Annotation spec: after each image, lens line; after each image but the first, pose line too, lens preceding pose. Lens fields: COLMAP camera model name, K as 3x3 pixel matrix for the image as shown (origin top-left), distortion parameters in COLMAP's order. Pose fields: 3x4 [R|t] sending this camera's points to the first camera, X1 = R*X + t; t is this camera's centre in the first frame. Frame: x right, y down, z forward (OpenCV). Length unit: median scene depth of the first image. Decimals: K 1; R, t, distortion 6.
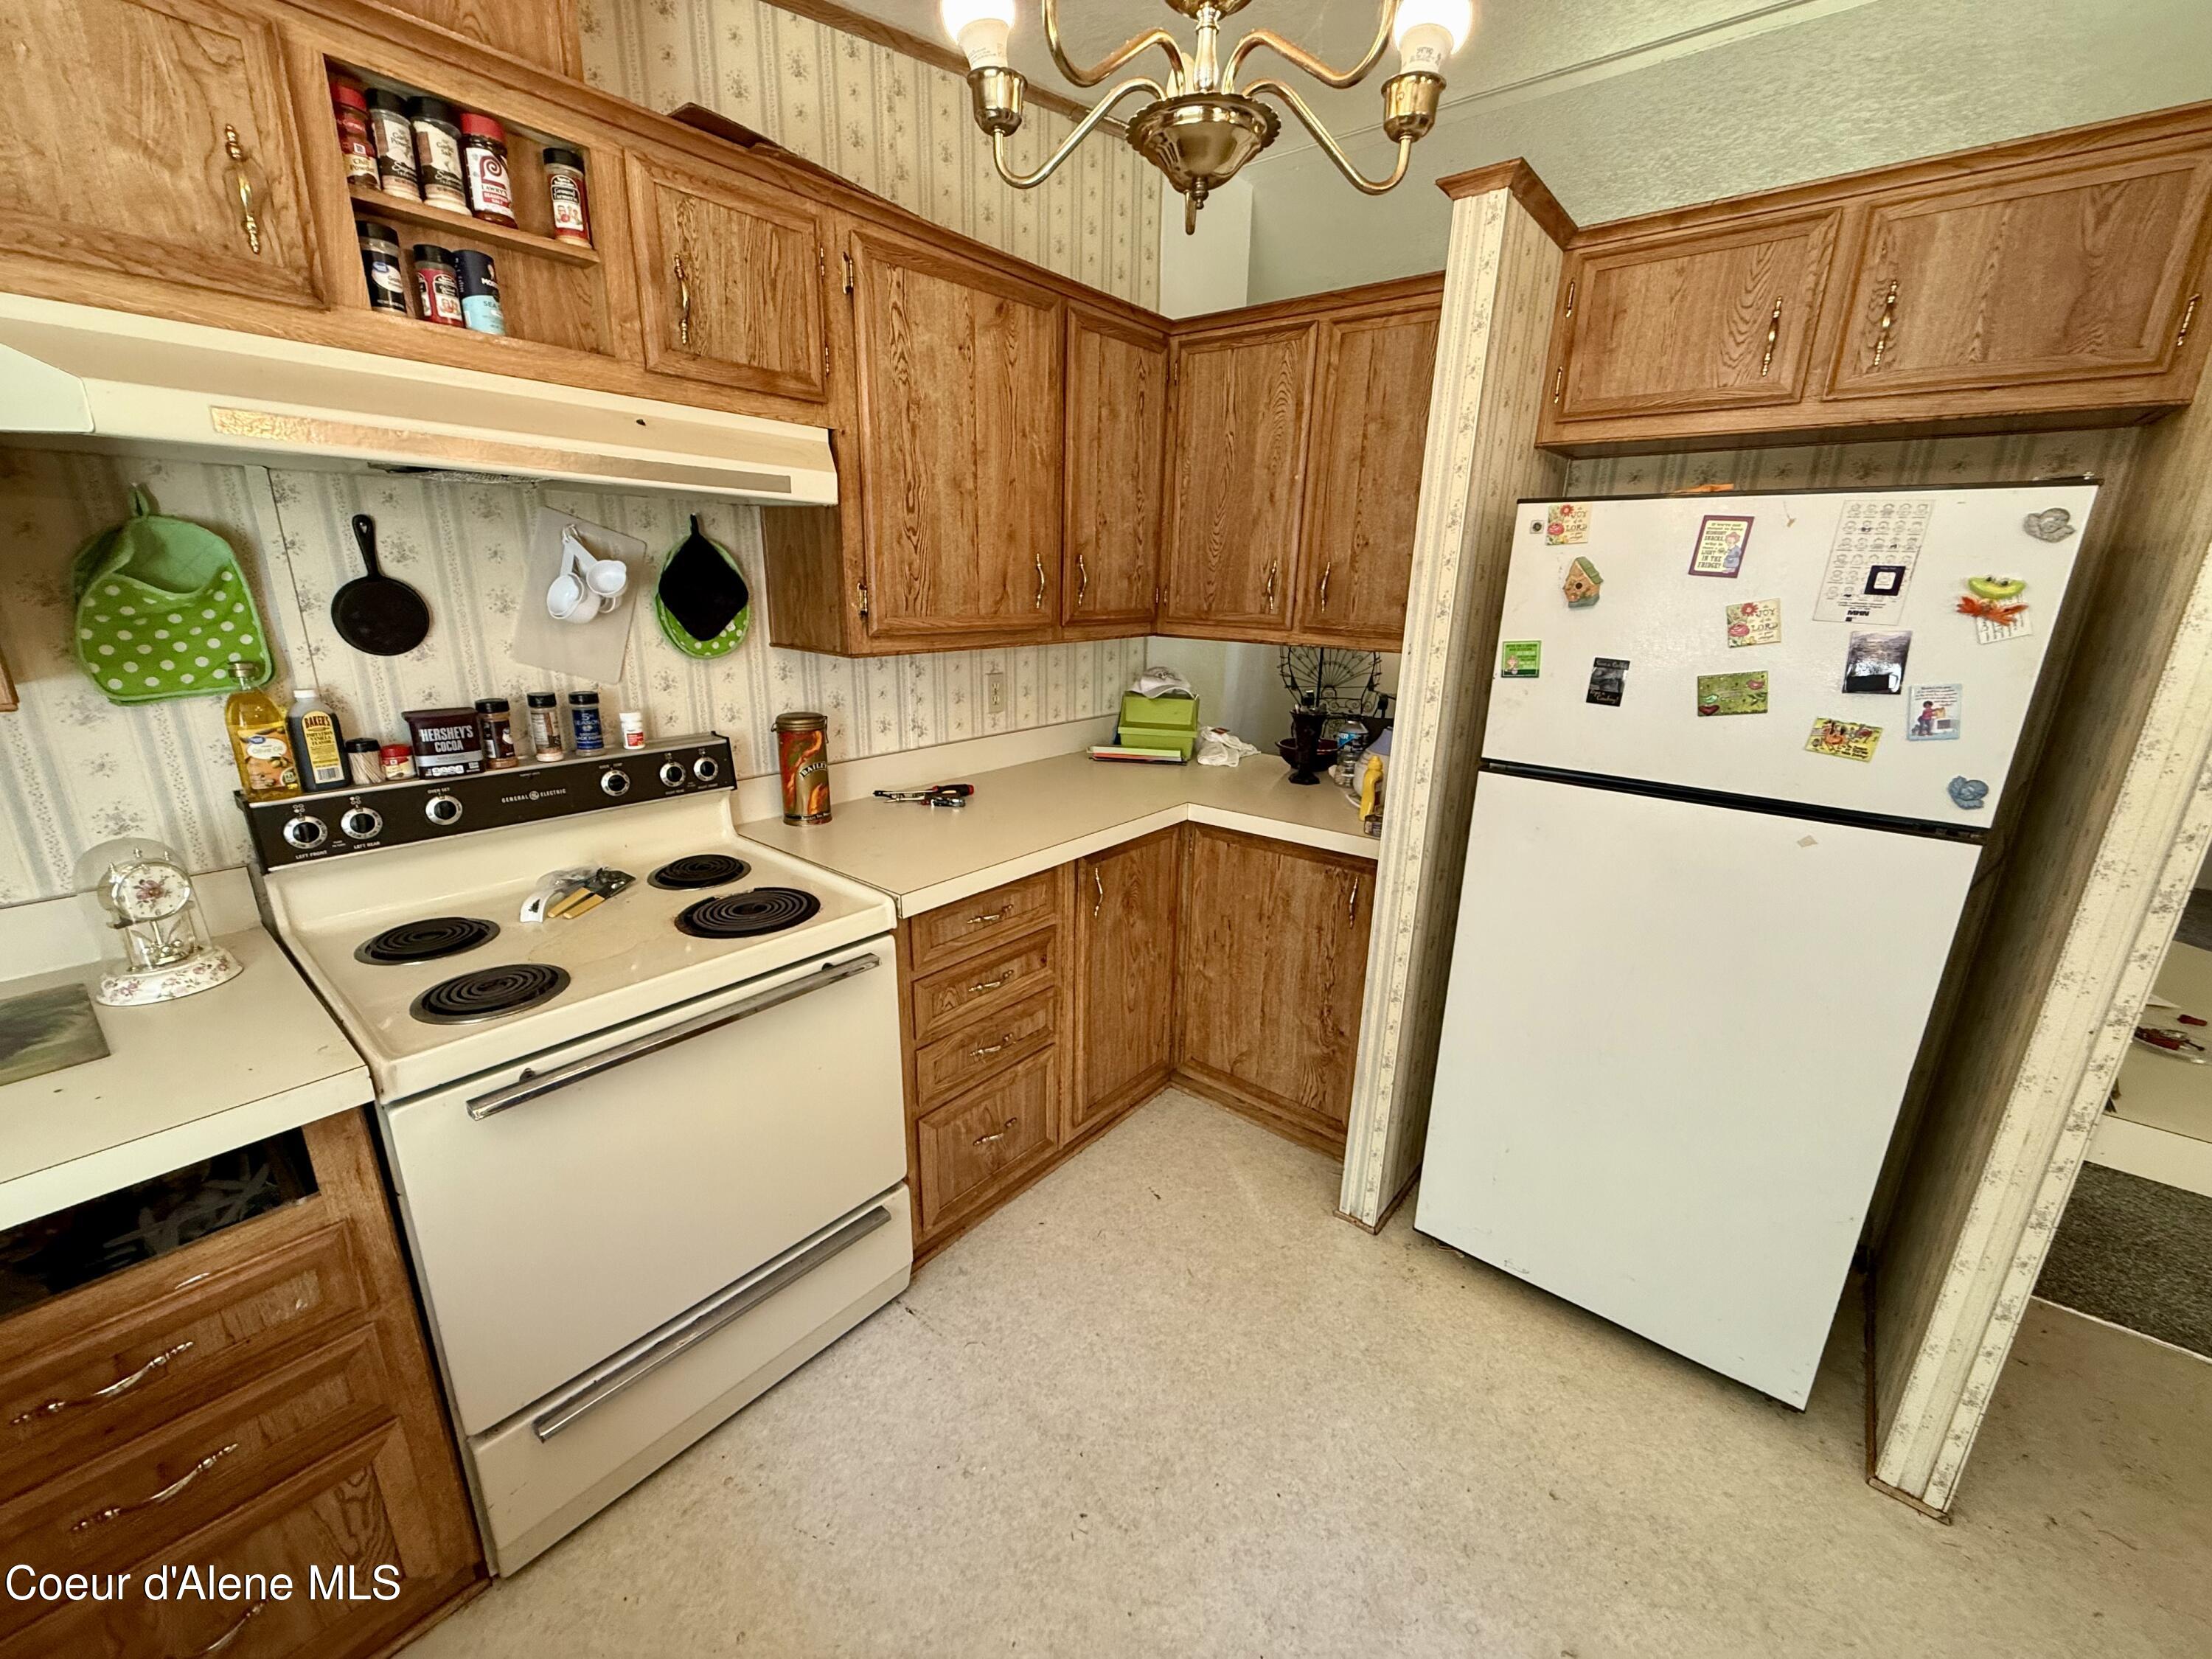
lens RADIAL K [[876.8, 0, 1102.7], [0, 876.8, 831.2], [0, 0, 1]] dist [0.000103, 0.000145]
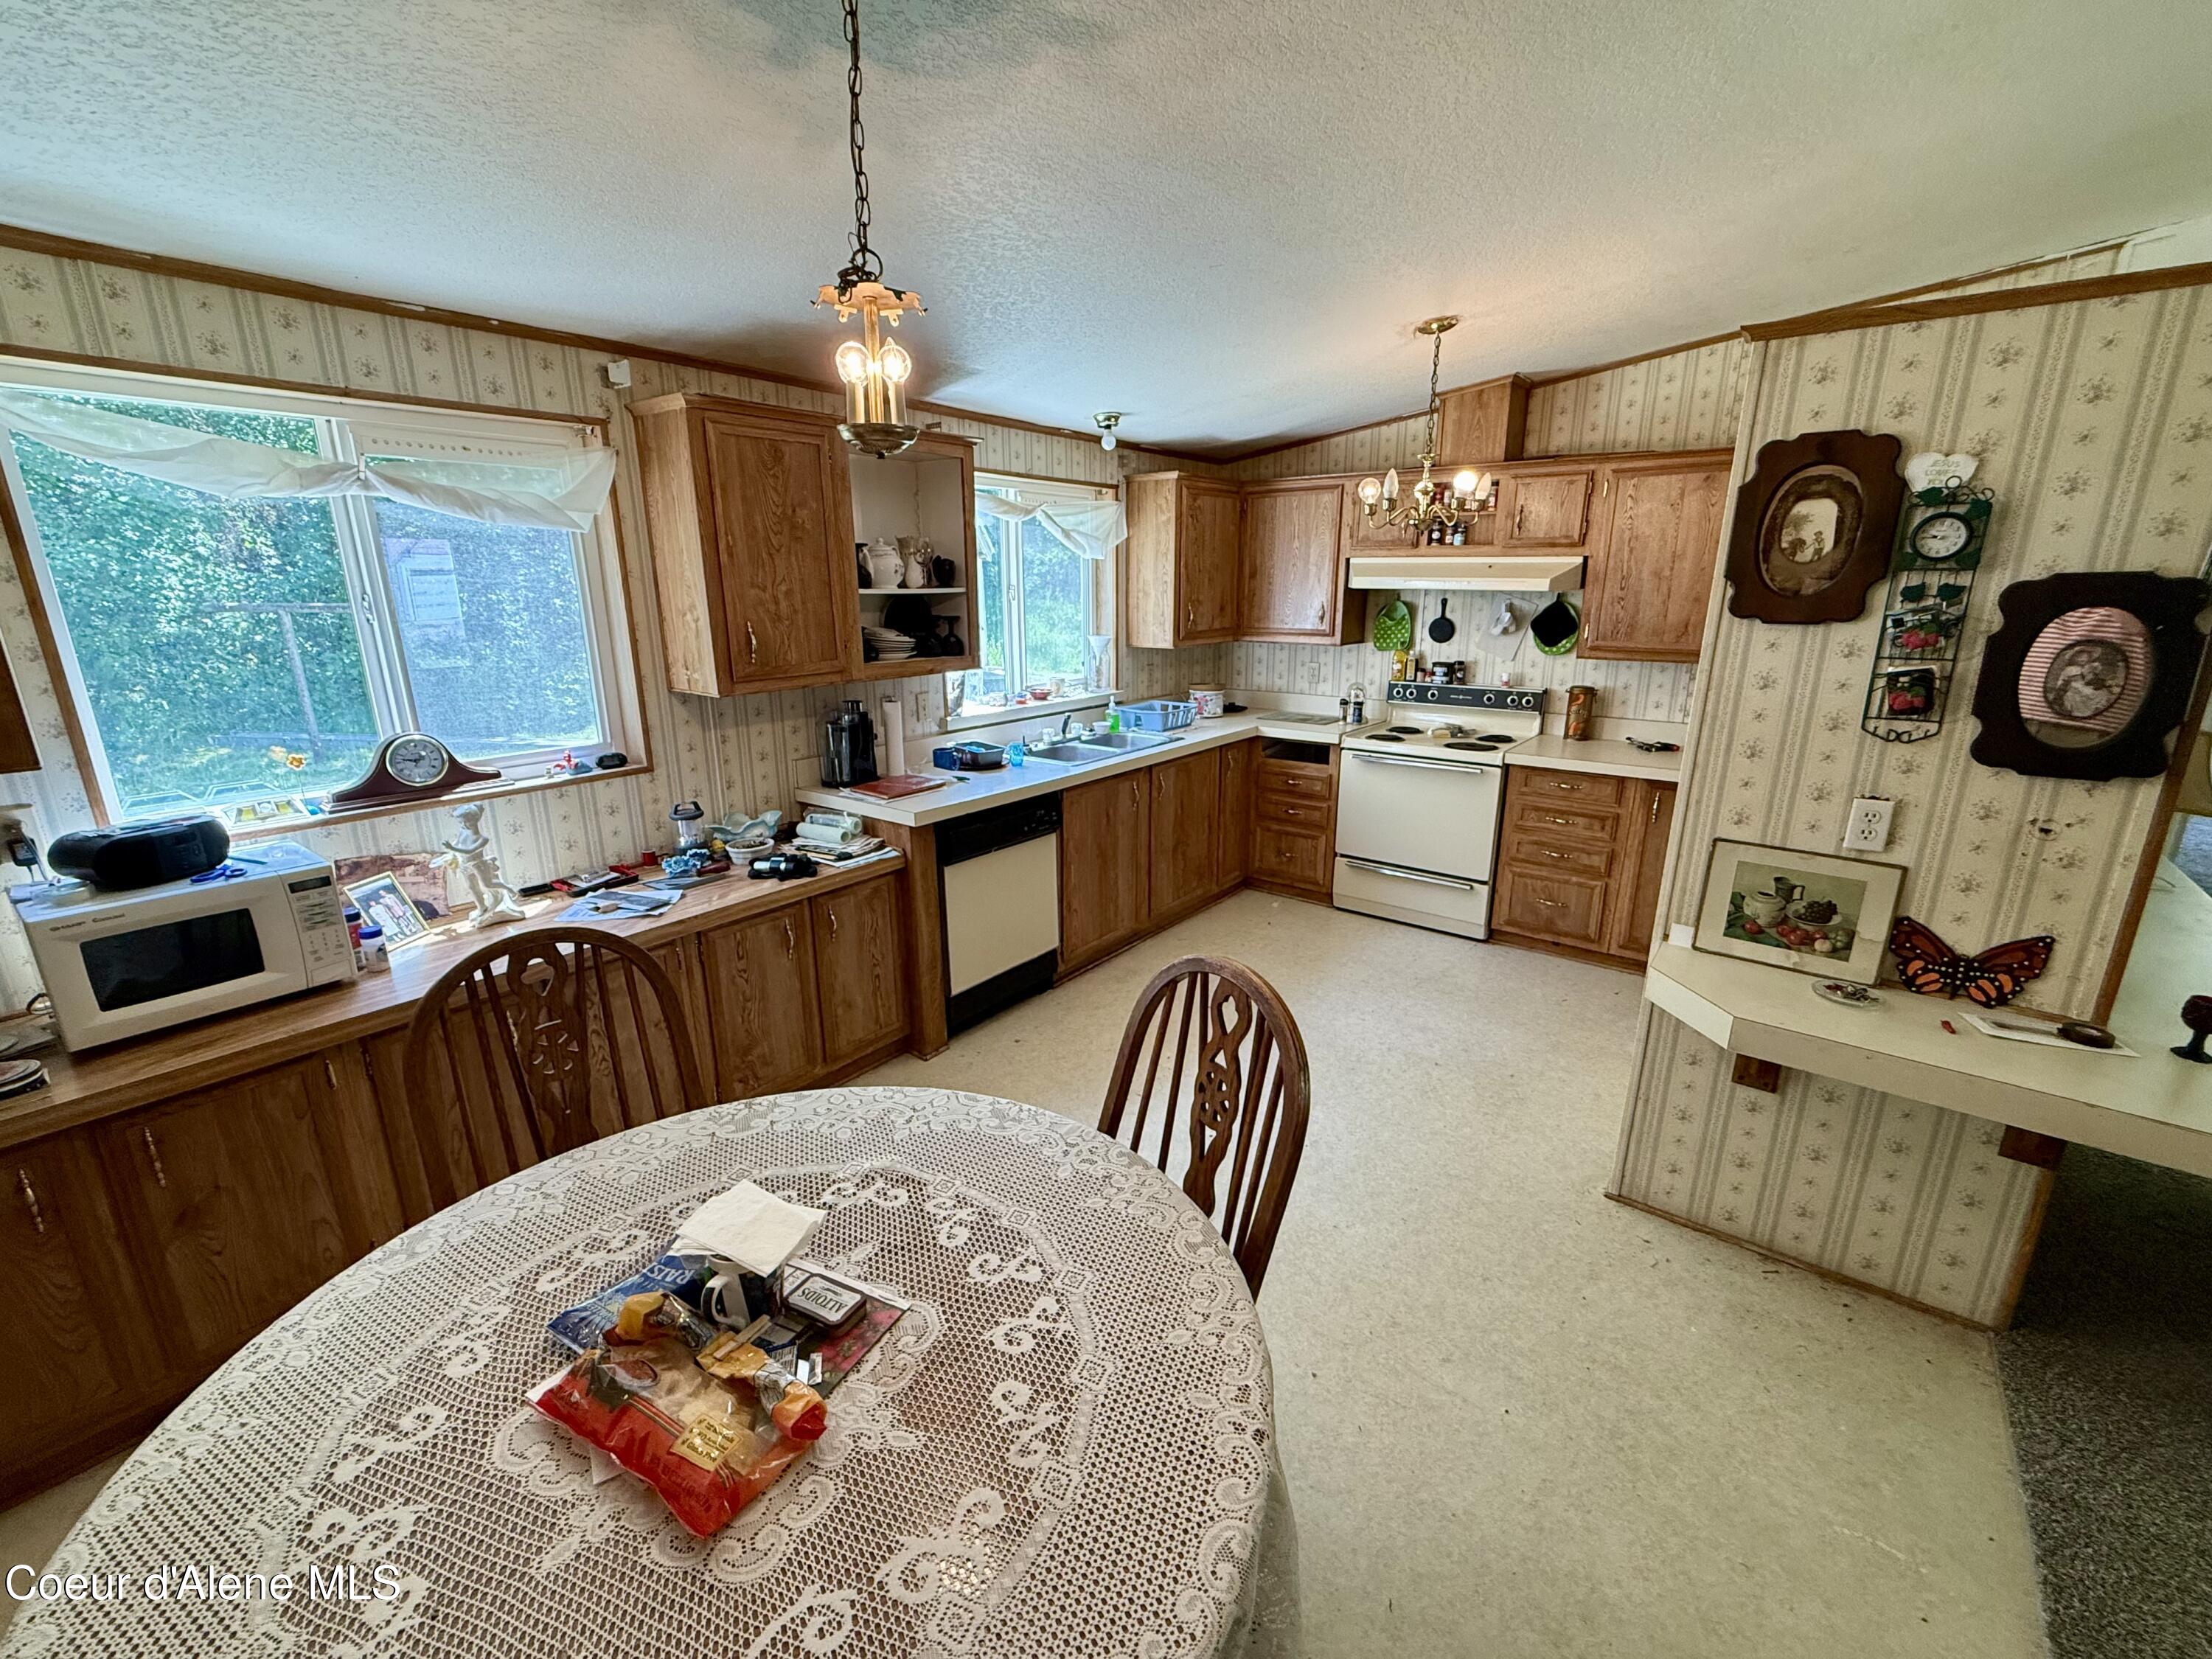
lens RADIAL K [[916.6, 0, 1107.7], [0, 916.6, 830.6], [0, 0, 1]] dist [0.000462, -0.000094]
pose [[0.034209, 0.244770, -0.968977, 2.233475], [-0.281188, 0.932737, 0.225689, 0.013024], [0.959043, 0.264744, 0.100734, -0.240121]]
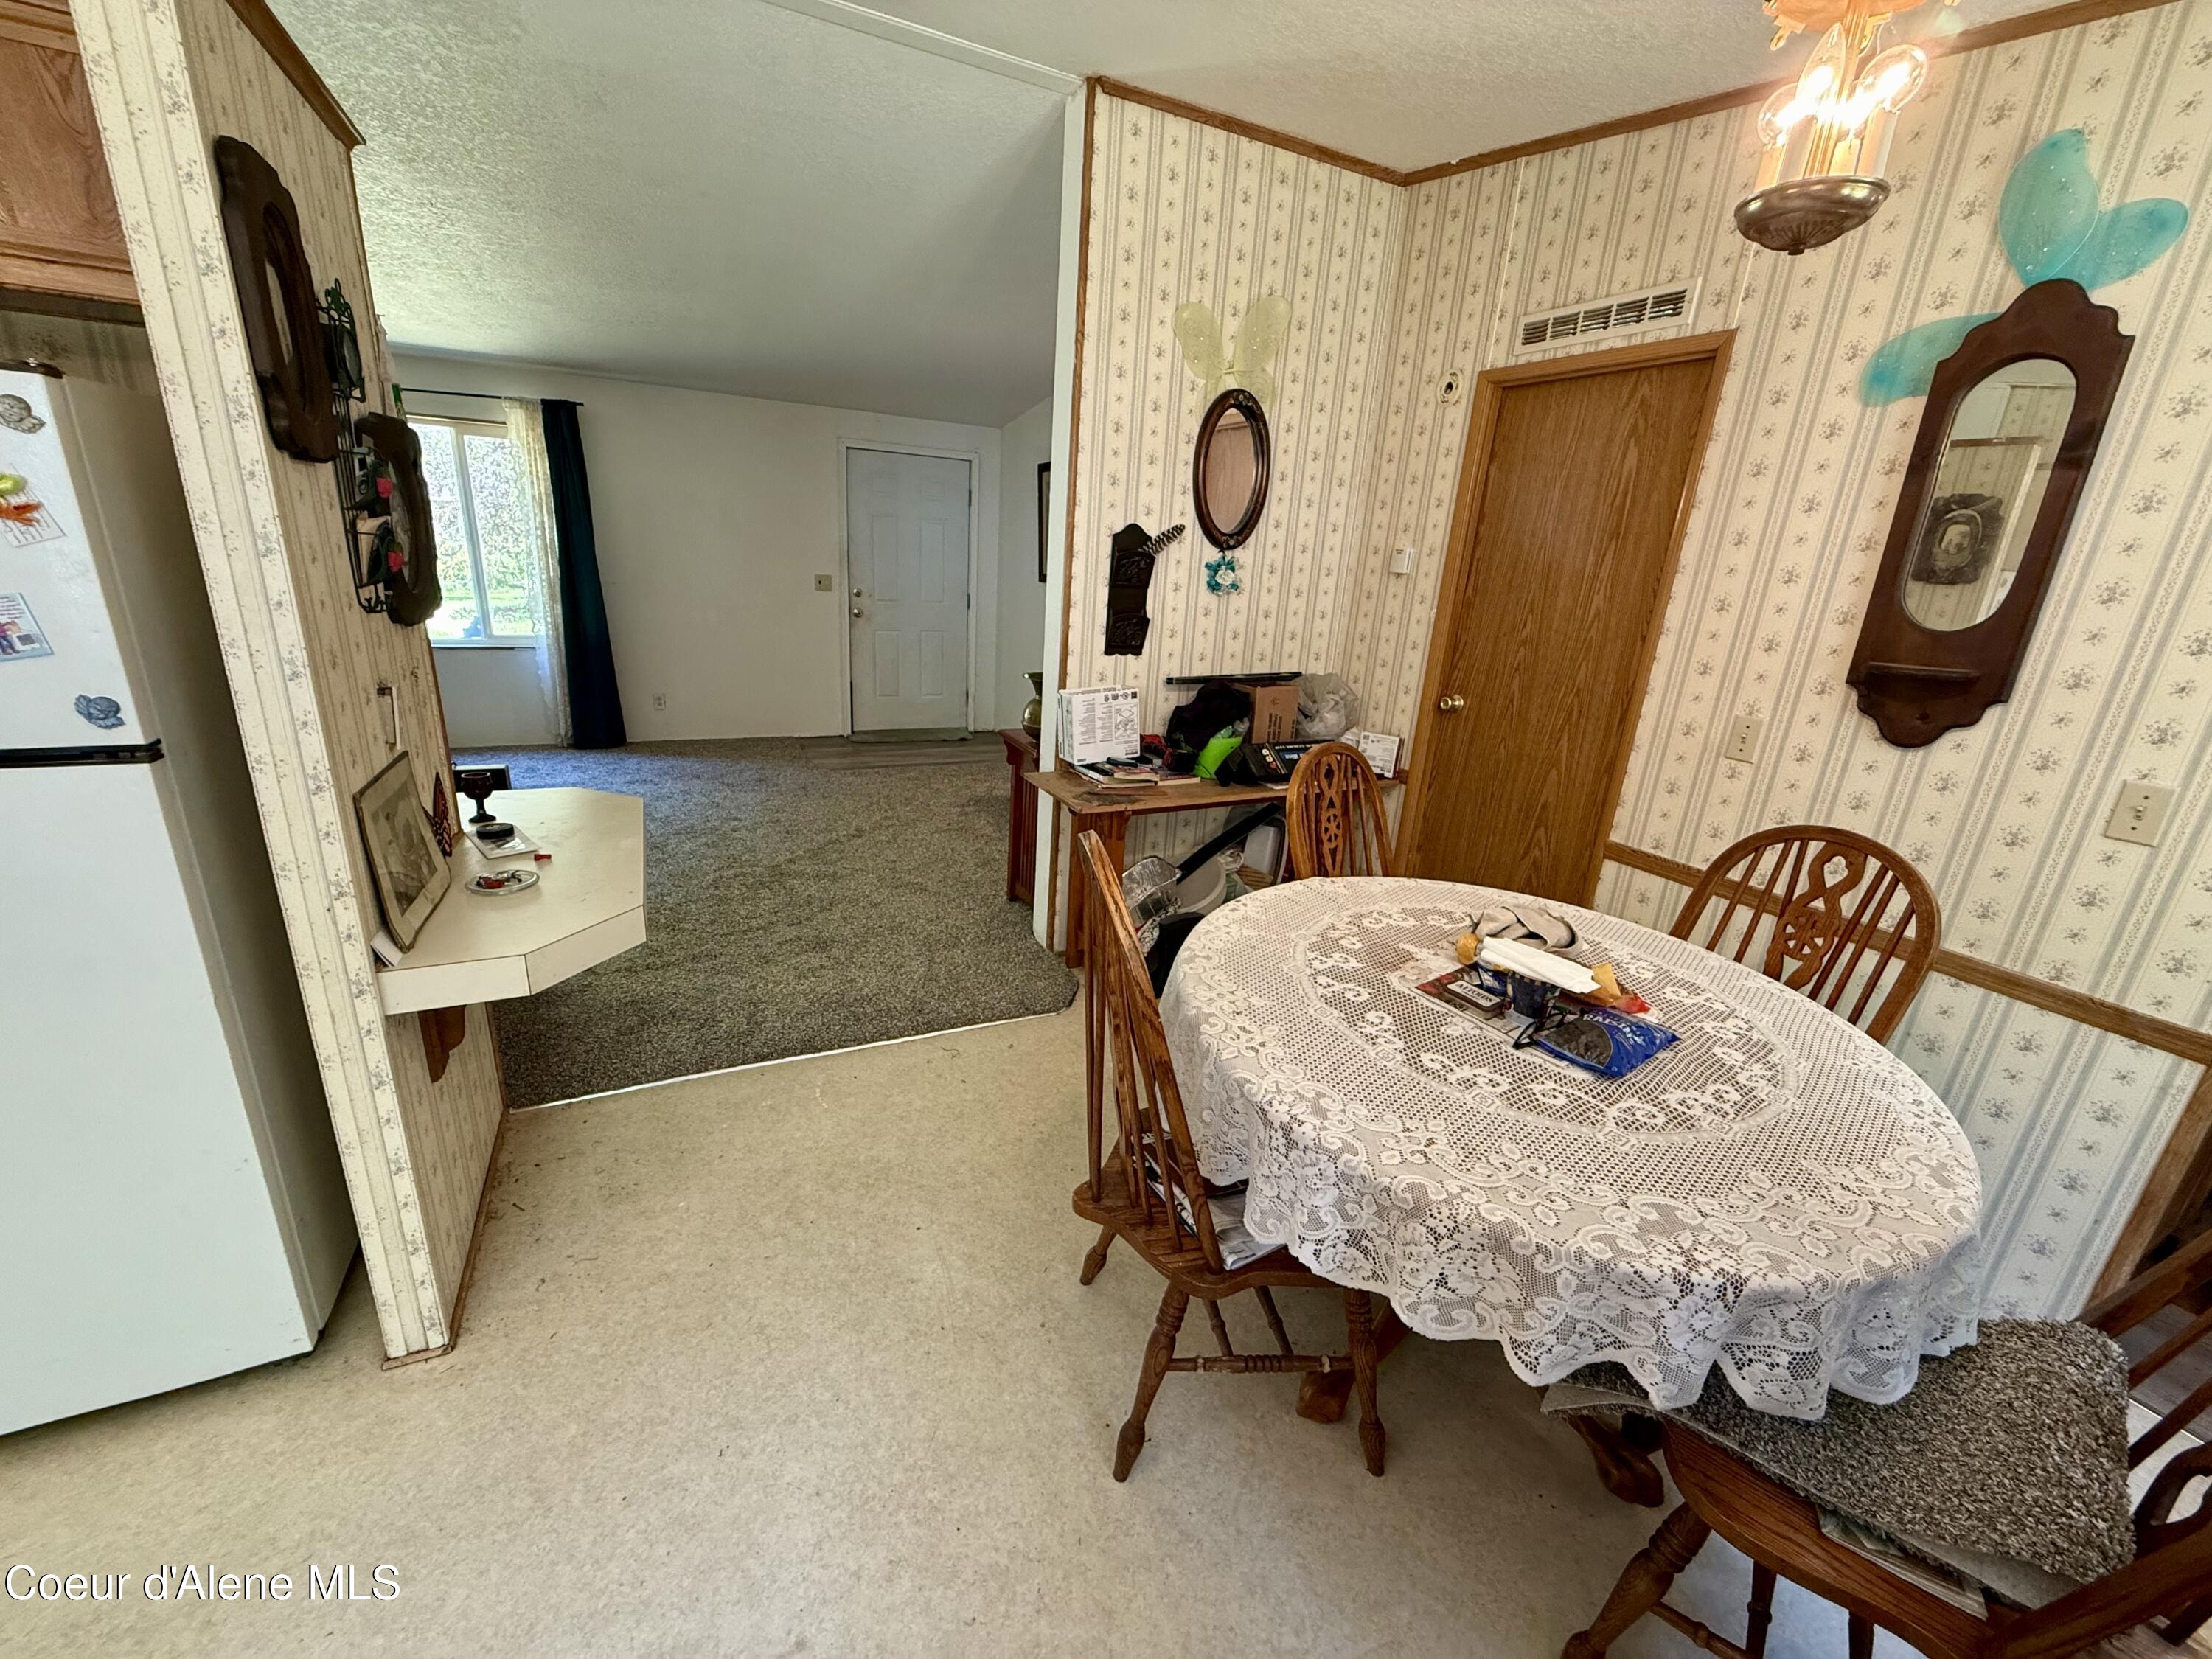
lens RADIAL K [[876.8, 0, 1102.7], [0, 876.8, 831.2], [0, 0, 1]] dist [0.000103, 0.000145]
pose [[0.405774, -0.271280, 0.872786, 0.458355], [0.203822, 0.957746, 0.202926, 0.085259], [-0.890957, 0.095551, 0.443922, -0.279436]]
